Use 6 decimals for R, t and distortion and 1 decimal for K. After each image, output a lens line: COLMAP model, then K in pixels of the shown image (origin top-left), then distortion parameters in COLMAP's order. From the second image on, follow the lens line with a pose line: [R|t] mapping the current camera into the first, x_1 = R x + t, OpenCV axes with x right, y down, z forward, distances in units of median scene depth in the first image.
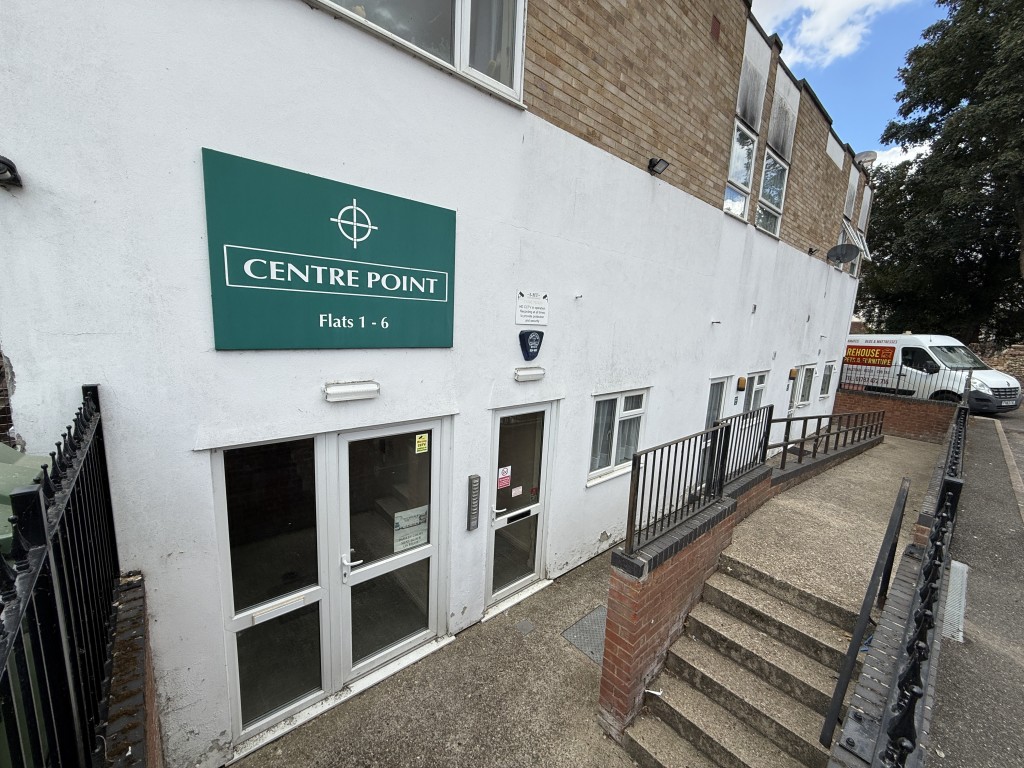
lens RADIAL K [[403.2, 0, 507.6], [0, 403.2, 383.9], [0, 0, 1]] dist [0.000416, -0.000344]
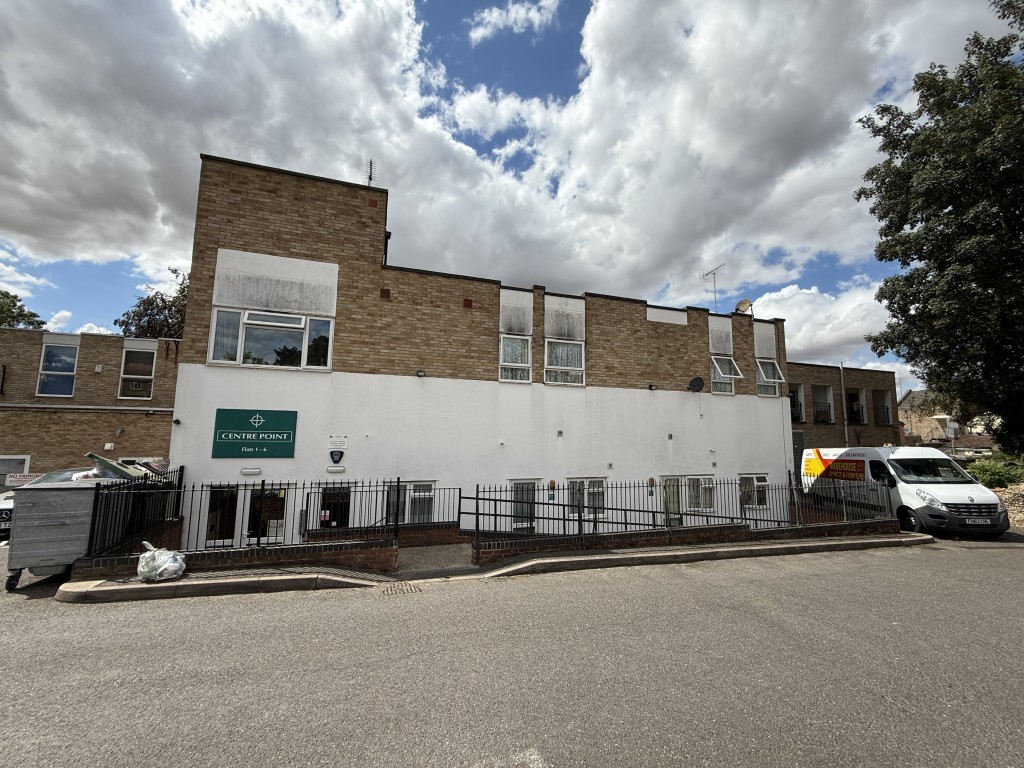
lens RADIAL K [[403.2, 0, 512.1], [0, 403.2, 387.2], [0, 0, 1]] dist [0.000416, -0.000344]
pose [[0.920734, -0.078433, -0.382227, 2.142200], [-0.034117, 0.959655, -0.279104, 0.152932], [0.388697, 0.270021, 0.880911, -0.903420]]
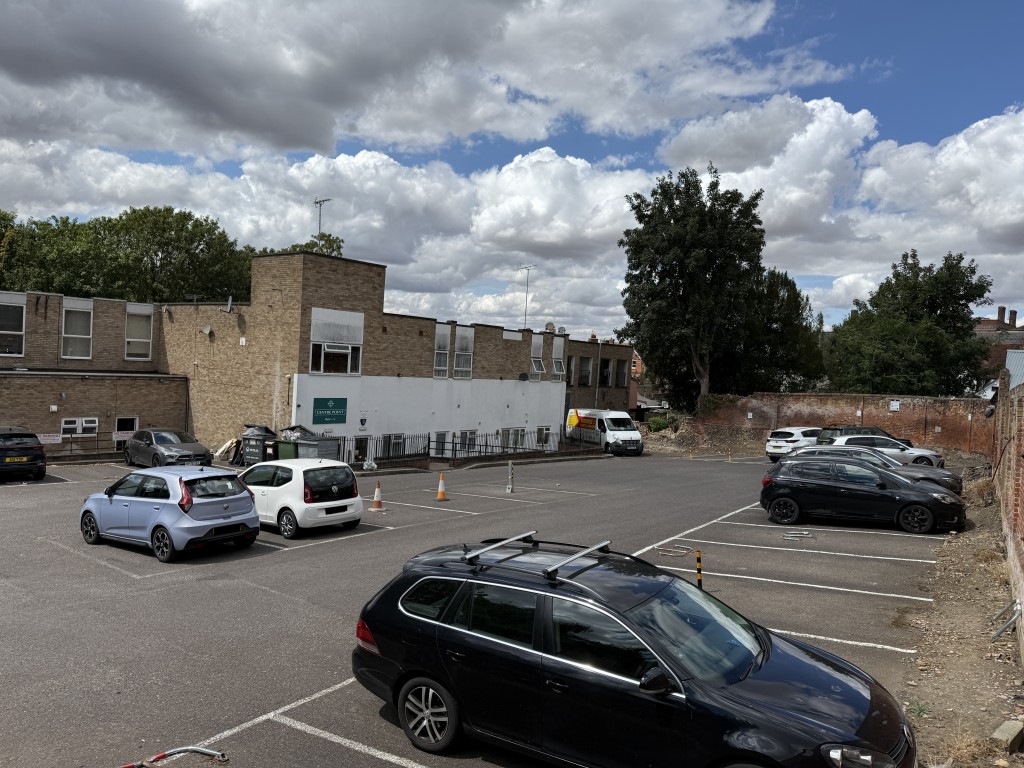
lens RADIAL K [[714.3, 0, 516.3], [0, 714.3, 387.0], [0, 0, 1]] dist [0.069110, -0.002711]
pose [[0.989396, 0.007614, 0.145043, 0.627473], [0.008994, 0.993497, -0.113502, 0.471394], [-0.144963, 0.113603, 0.982894, -7.683121]]
